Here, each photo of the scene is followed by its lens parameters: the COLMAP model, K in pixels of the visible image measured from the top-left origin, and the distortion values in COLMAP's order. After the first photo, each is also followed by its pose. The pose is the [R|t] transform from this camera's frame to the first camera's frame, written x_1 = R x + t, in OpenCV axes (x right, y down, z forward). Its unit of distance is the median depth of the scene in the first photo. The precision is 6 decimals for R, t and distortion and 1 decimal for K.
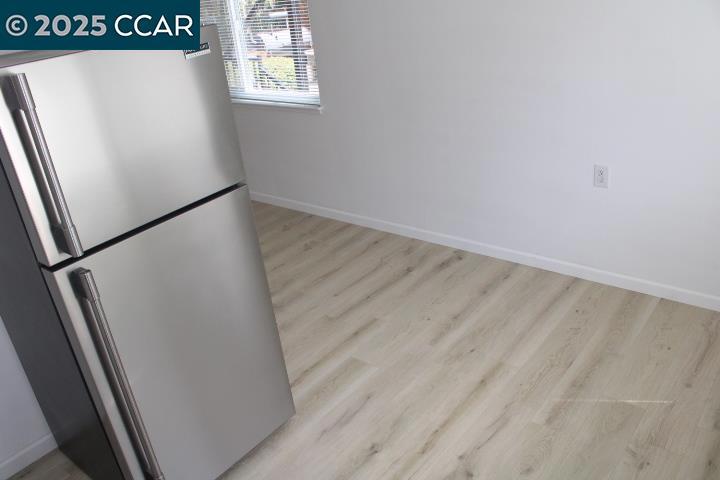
lens RADIAL K [[614.4, 0, 359.9], [0, 614.4, 240.6], [0, 0, 1]] dist [-0.002684, -0.001438]
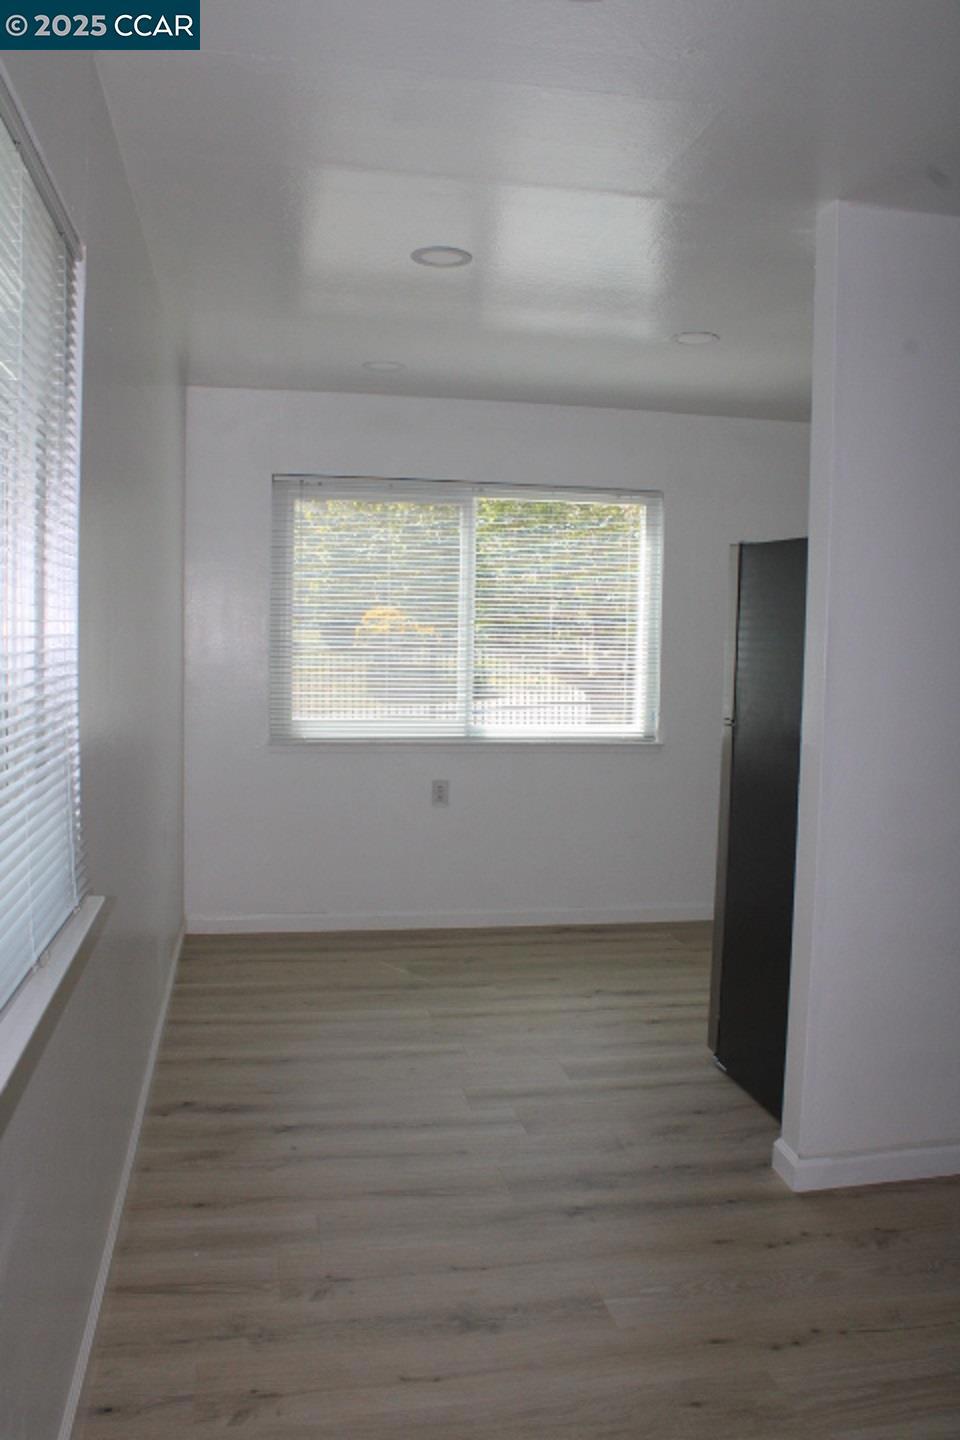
lens RADIAL K [[1228.9, 0, 479.4], [0, 1228.9, 719.9], [0, 0, 1]] dist [-0.002684, -0.001438]
pose [[-0.757804, 0.045200, 0.650915, -0.725452], [0.340286, 0.878565, 0.335157, -0.542509], [-0.556722, 0.475480, -0.681161, 1.650675]]
